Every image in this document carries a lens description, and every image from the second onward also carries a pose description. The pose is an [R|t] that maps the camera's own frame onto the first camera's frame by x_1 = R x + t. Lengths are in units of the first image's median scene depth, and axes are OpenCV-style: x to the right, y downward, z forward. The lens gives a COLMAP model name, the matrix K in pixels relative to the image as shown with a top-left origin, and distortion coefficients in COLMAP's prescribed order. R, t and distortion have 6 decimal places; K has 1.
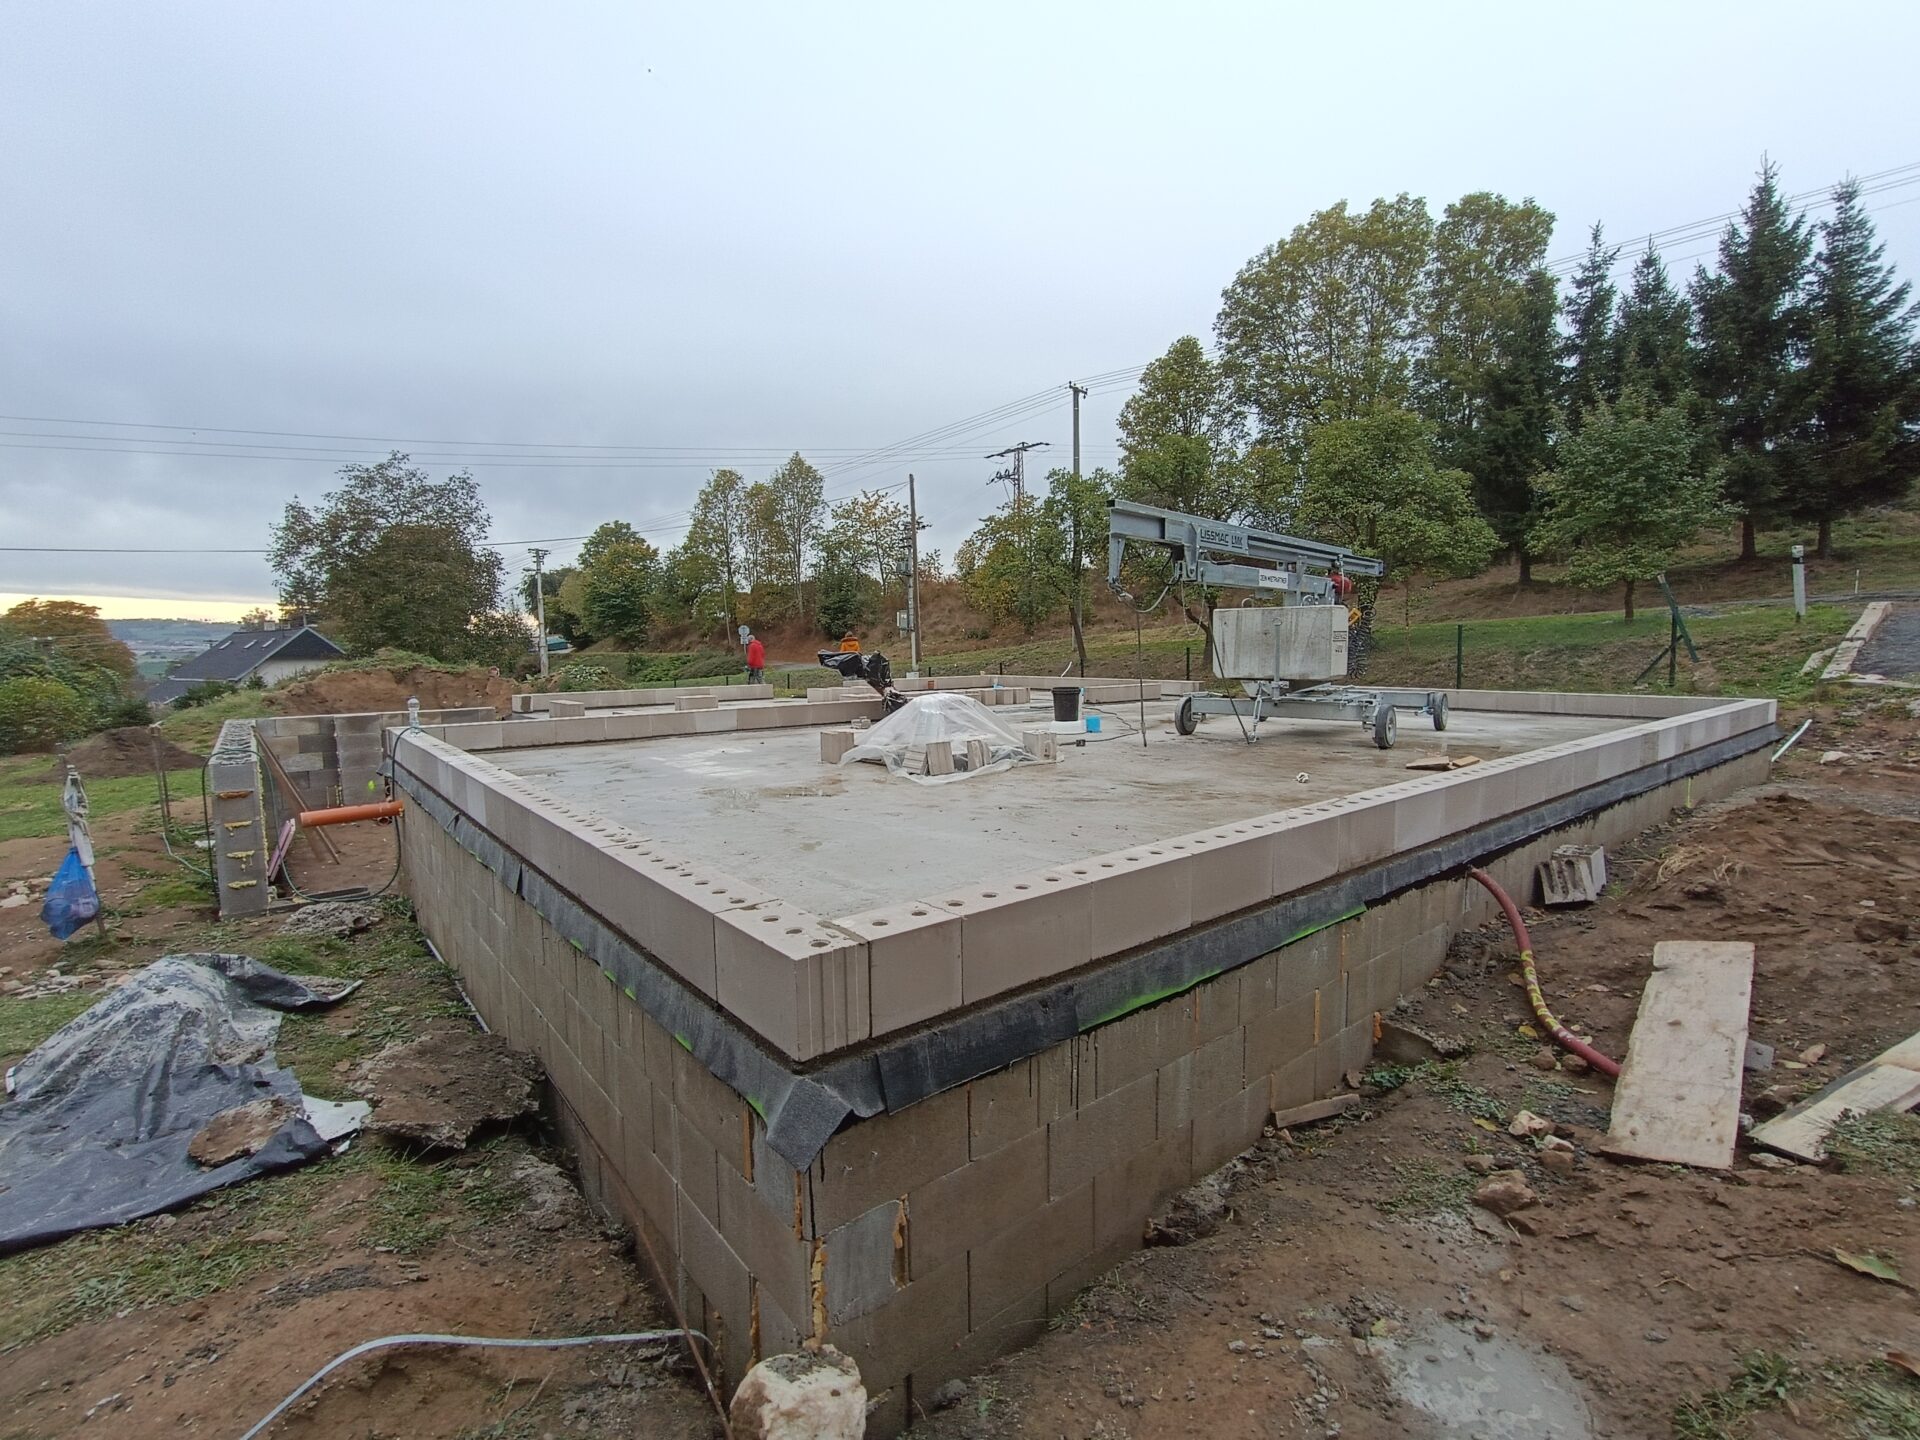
lens RADIAL K [[858.4, 0, 950.1], [0, 858.4, 724.7], [0, 0, 1]] dist [-0.001603, 0.000618]
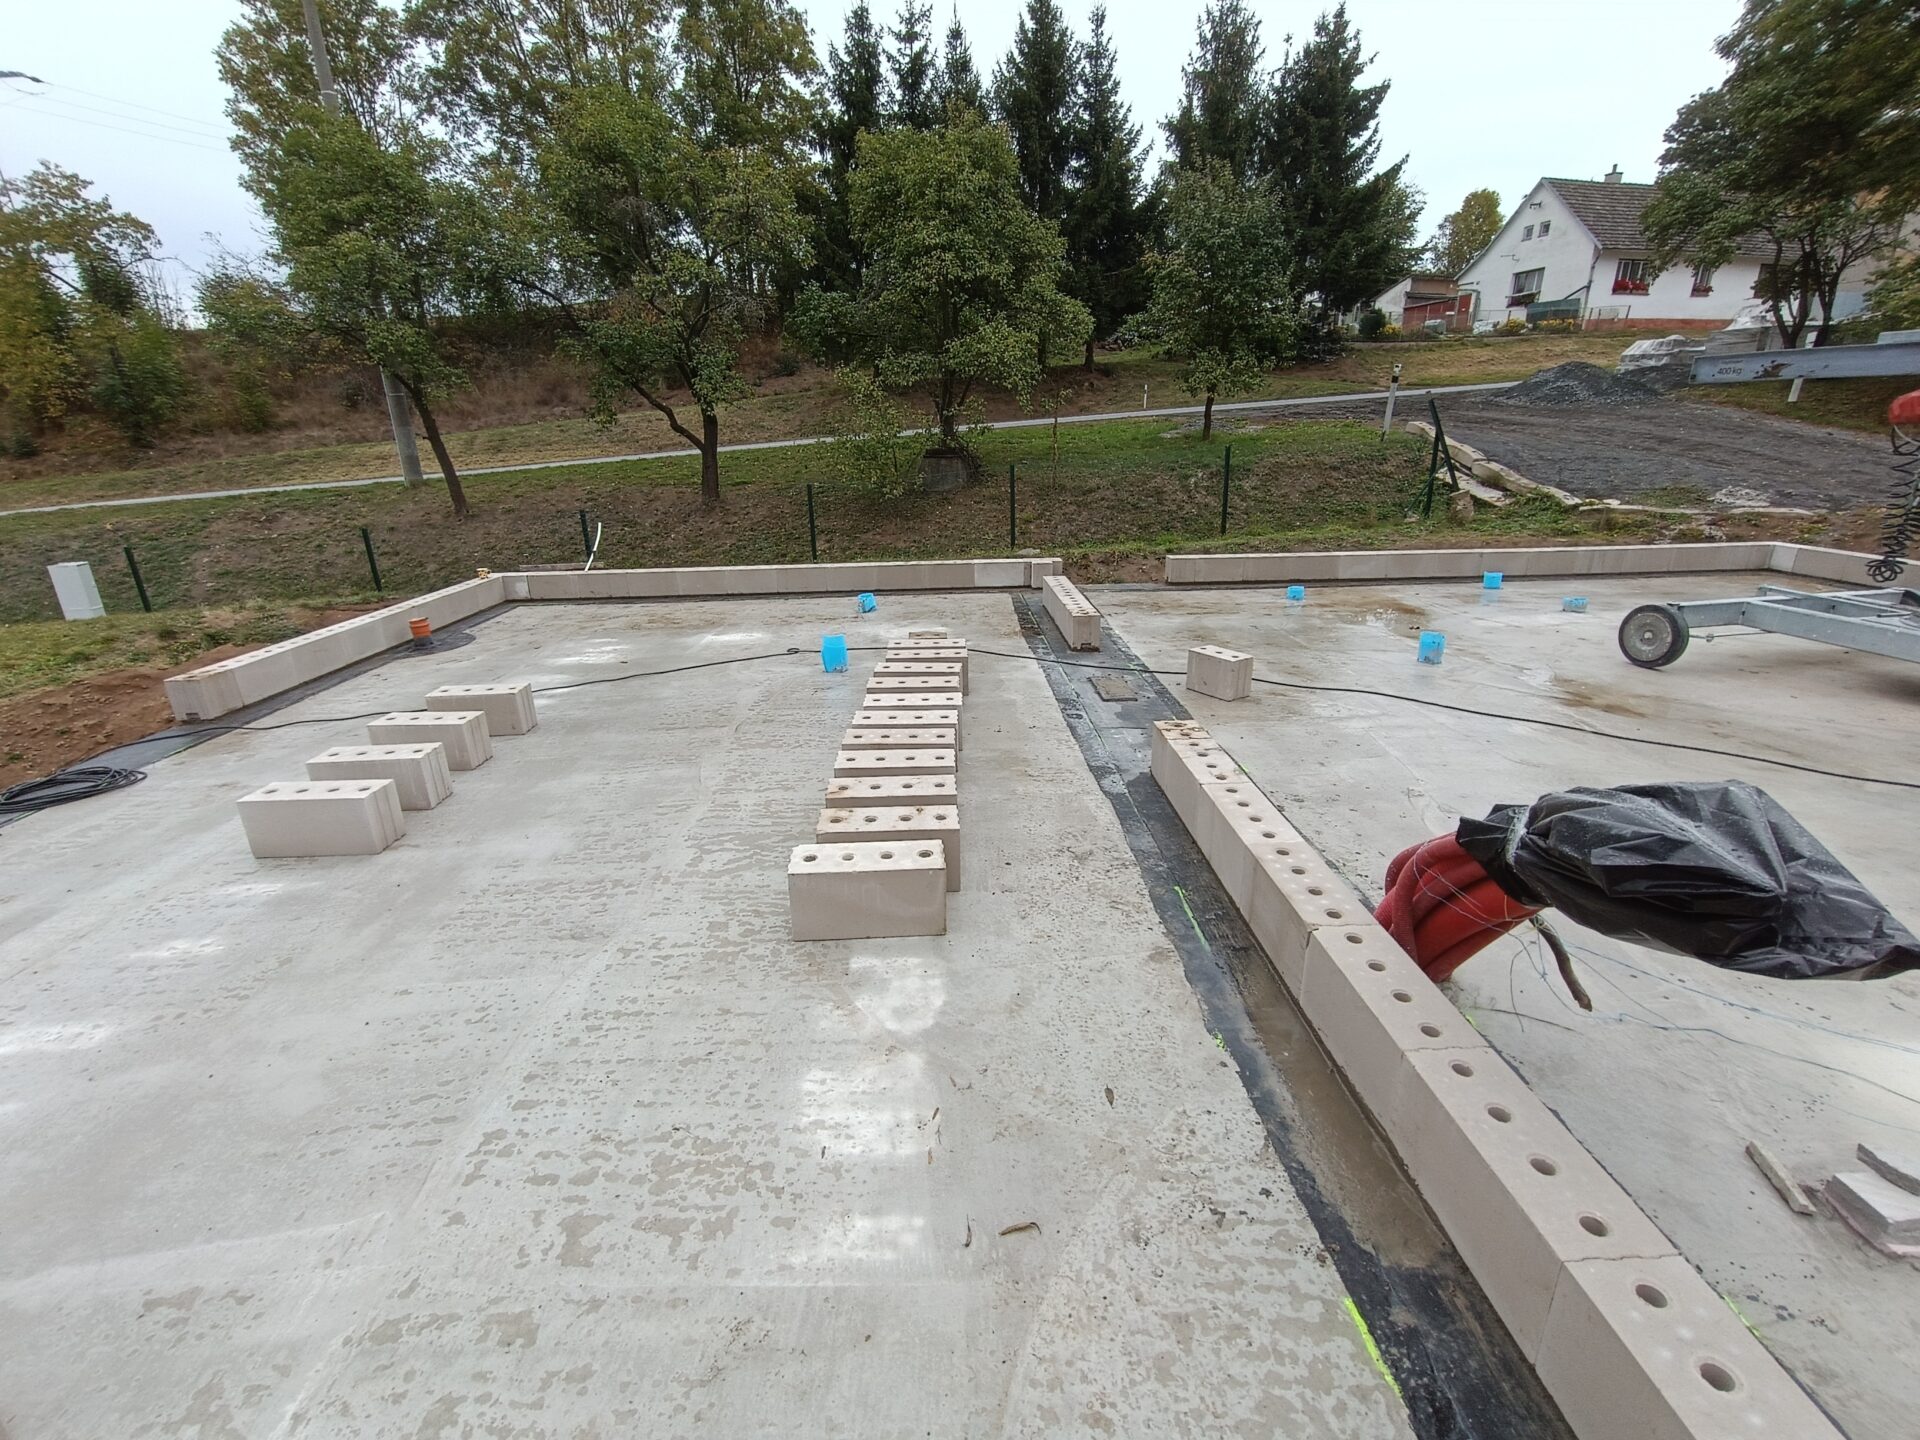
lens RADIAL K [[858.4, 0, 943.9], [0, 858.4, 712.6], [0, 0, 1]] dist [-0.001603, 0.000618]
pose [[0.601884, -0.254540, 0.756931, -0.106340], [0.089386, 0.963359, 0.252881, -0.053174], [-0.793565, -0.084546, 0.602583, 0.367309]]
